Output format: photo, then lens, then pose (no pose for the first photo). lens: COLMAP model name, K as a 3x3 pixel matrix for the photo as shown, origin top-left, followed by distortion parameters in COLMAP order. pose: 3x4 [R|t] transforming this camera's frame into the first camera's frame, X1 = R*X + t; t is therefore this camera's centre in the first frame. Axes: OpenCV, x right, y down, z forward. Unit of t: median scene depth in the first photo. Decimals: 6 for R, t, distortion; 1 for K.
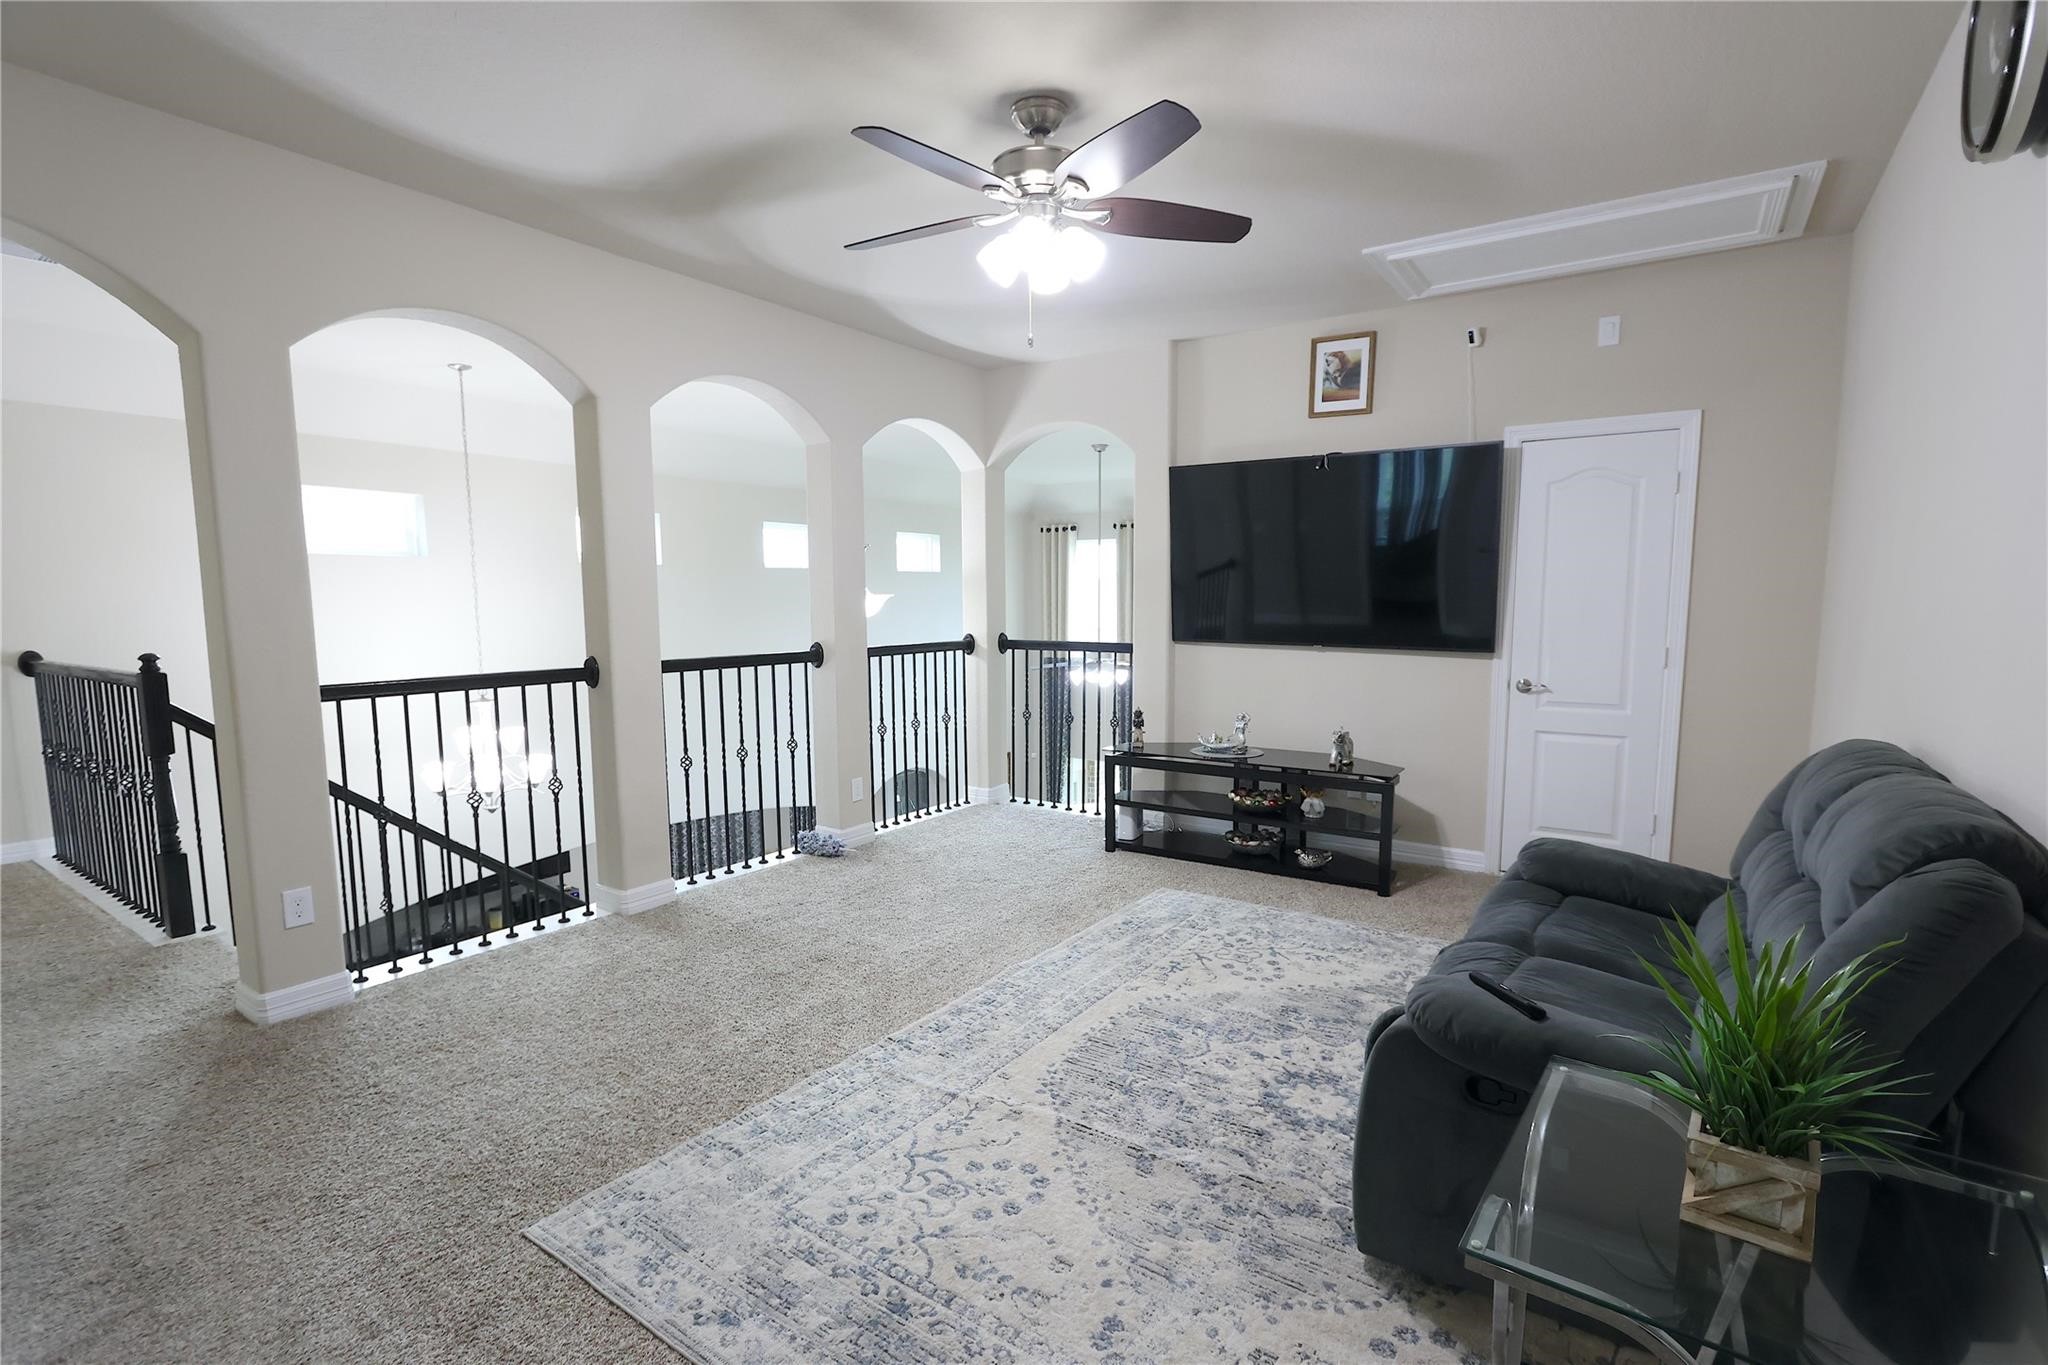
lens RADIAL K [[934.6, 0, 1039.3], [0, 934.6, 698.2], [0, 0, 1]] dist [-0.015426, 0.000343]
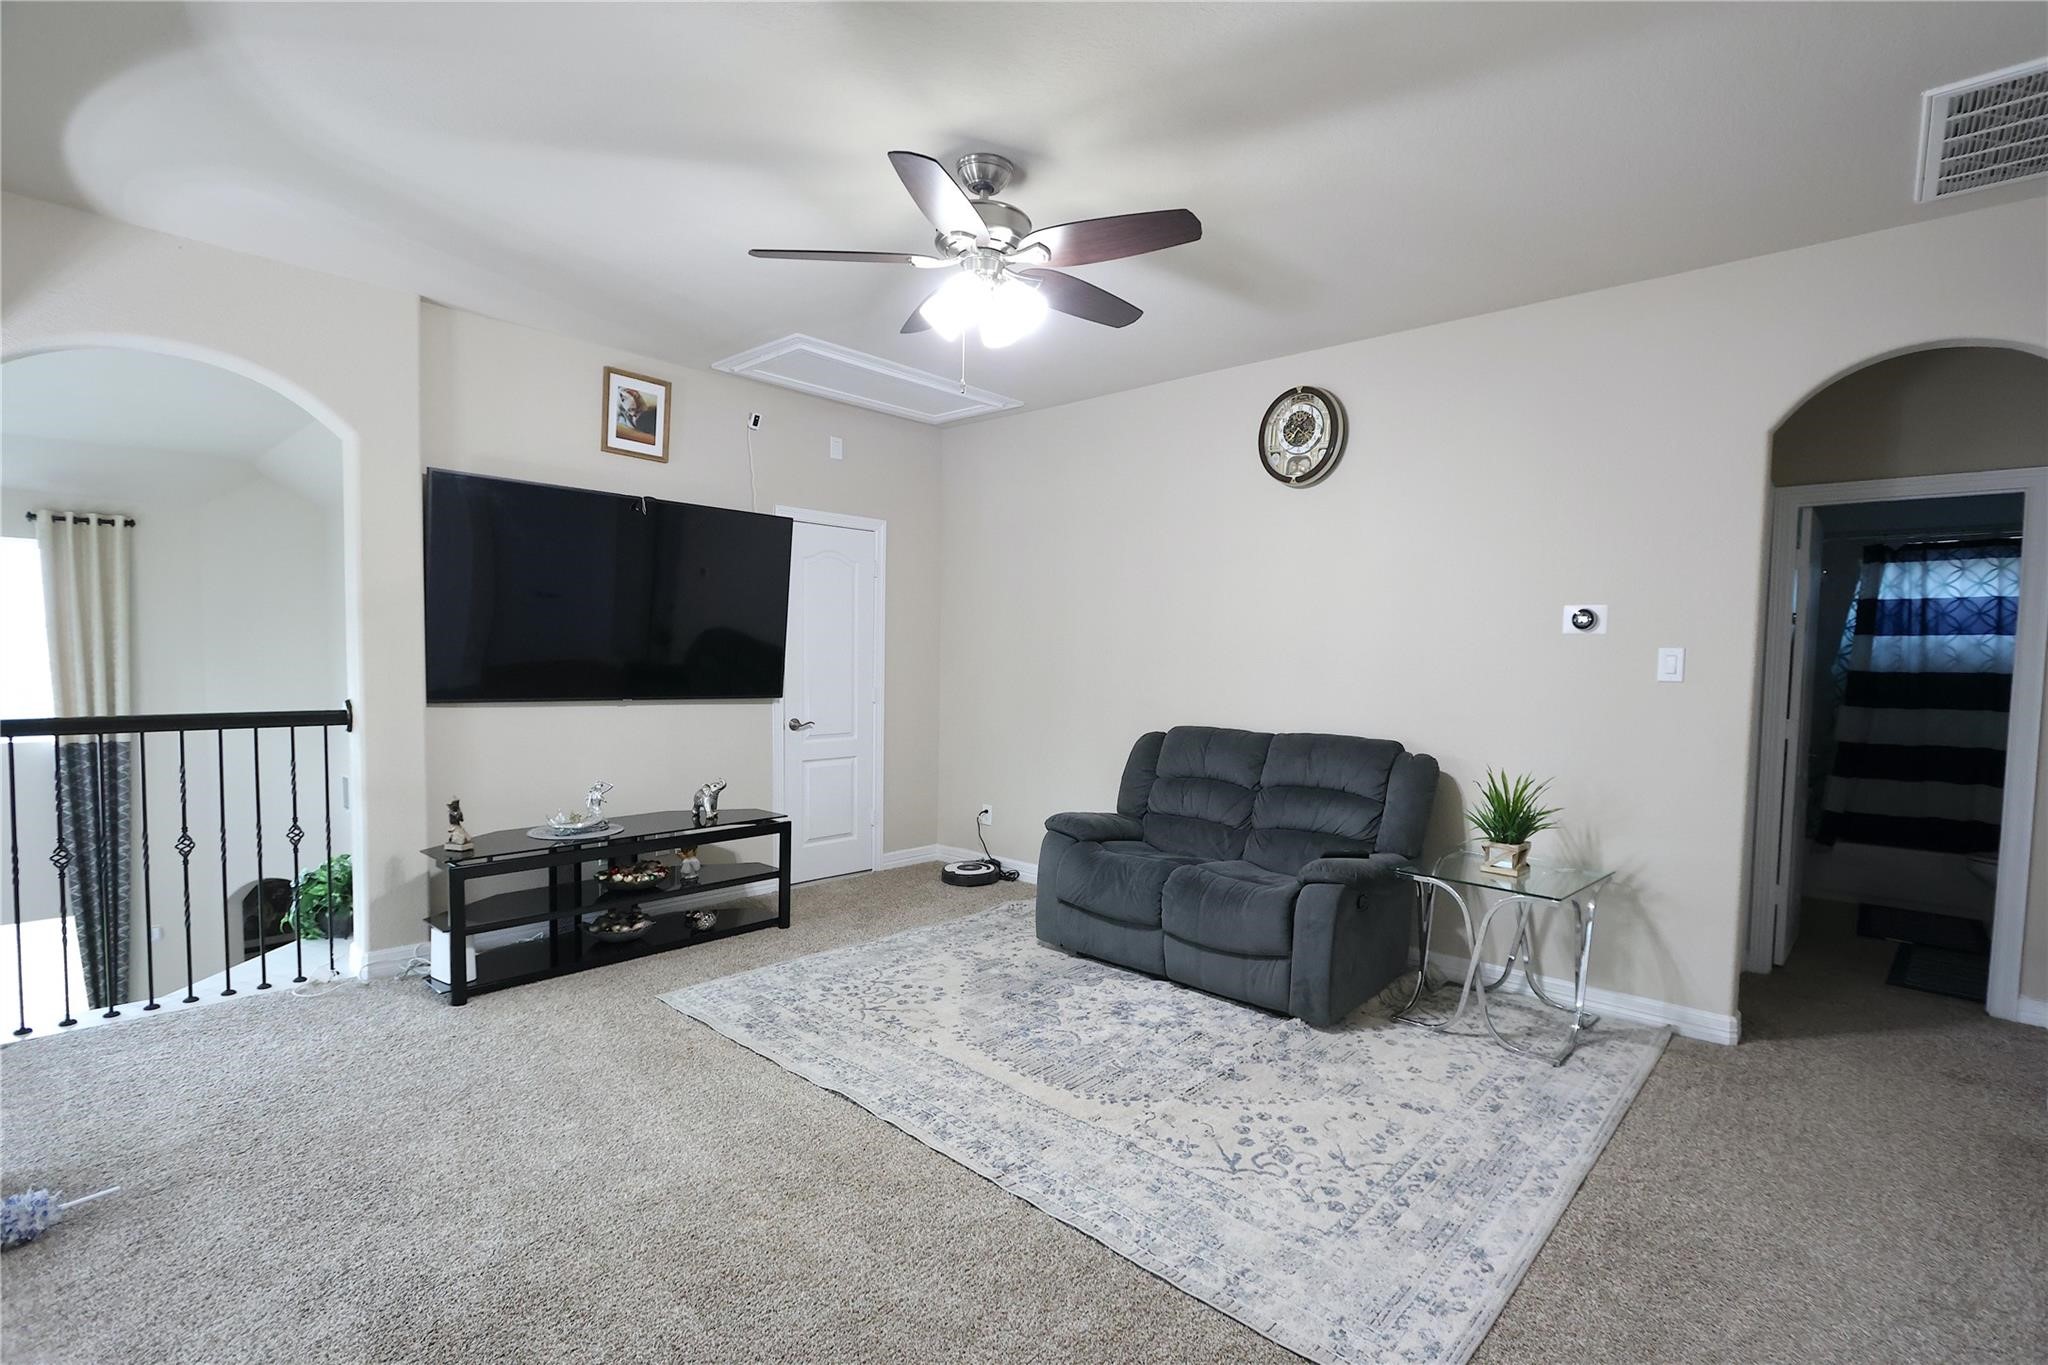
lens RADIAL K [[934.6, 0, 1039.0], [0, 934.6, 697.2], [0, 0, 1]] dist [-0.015426, 0.000343]
pose [[0.150359, -0.041243, 0.987771, -0.685677], [0.088244, 0.995701, 0.028142, -0.060171], [-0.984685, 0.082934, 0.153353, 0.569547]]
